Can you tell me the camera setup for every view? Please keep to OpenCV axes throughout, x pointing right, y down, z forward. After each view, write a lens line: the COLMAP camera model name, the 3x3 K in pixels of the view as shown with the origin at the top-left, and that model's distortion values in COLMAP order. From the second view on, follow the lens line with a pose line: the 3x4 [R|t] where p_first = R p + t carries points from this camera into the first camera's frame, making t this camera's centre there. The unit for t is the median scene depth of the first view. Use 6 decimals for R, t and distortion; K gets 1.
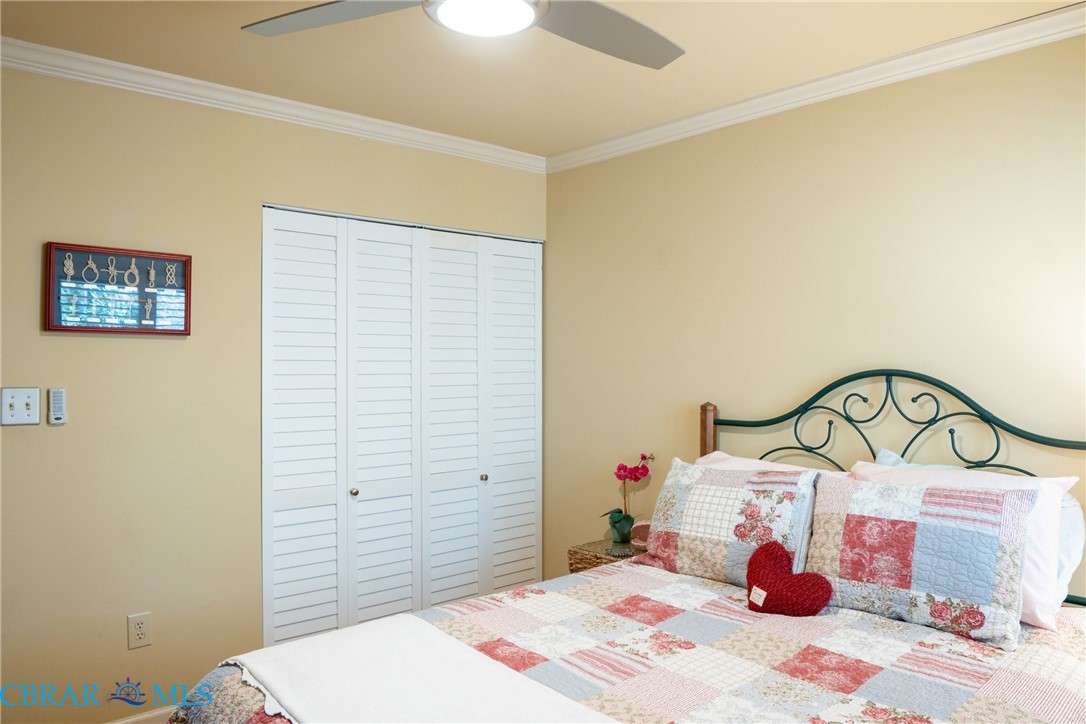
lens RADIAL K [[772.3, 0, 543.0], [0, 772.3, 362.0], [0, 0, 1]] dist [-0.058481, 0.000306]
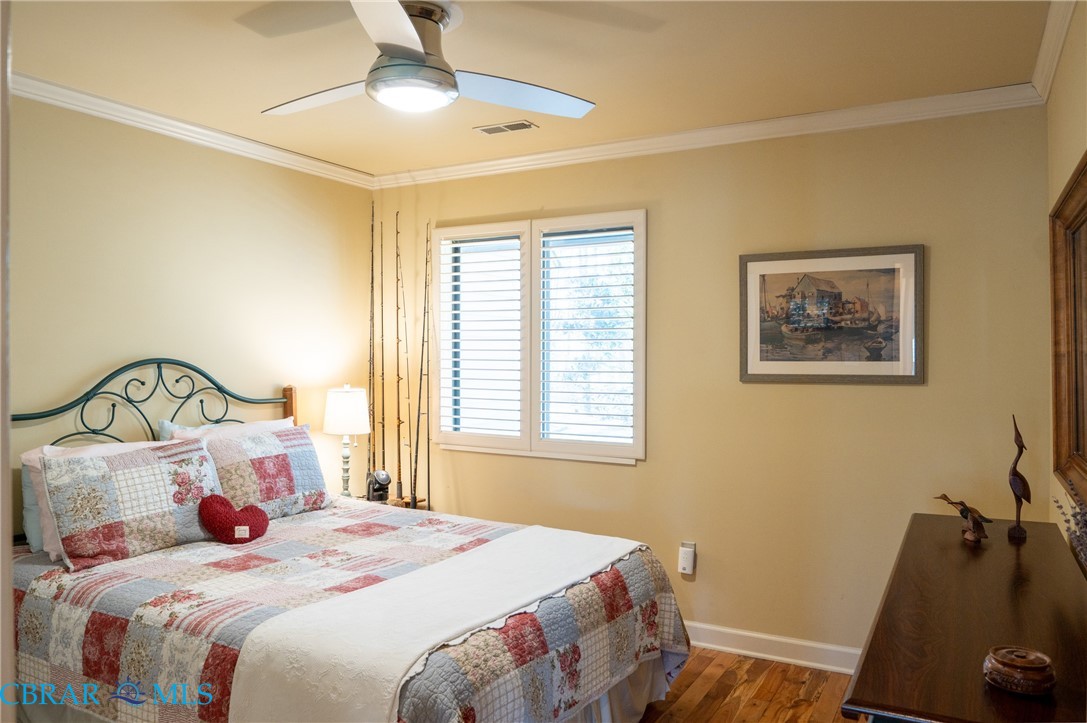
lens RADIAL K [[773.0, 0, 543.5], [0, 773.0, 361.5], [0, 0, 1]] dist [-0.058481, 0.000306]
pose [[-0.329464, -0.008663, 0.944129, -1.015833], [-0.001160, 0.999961, 0.008770, 0.003232], [-0.944168, 0.001794, -0.329461, 0.859837]]
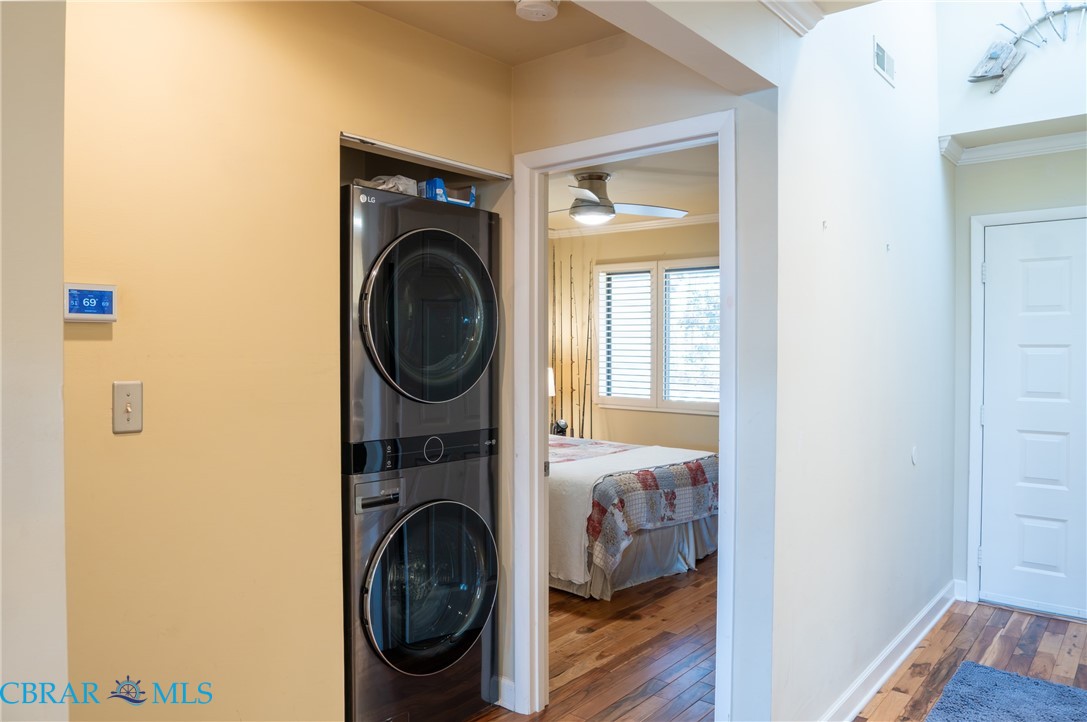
lens RADIAL K [[773.0, 0, 543.5], [0, 773.0, 361.0], [0, 0, 1]] dist [-0.058481, 0.000306]
pose [[-0.155875, -0.019419, 0.987586, -1.765825], [-0.001970, 0.999811, 0.019349, 0.001893], [-0.987775, 0.001071, -0.155884, 1.070339]]
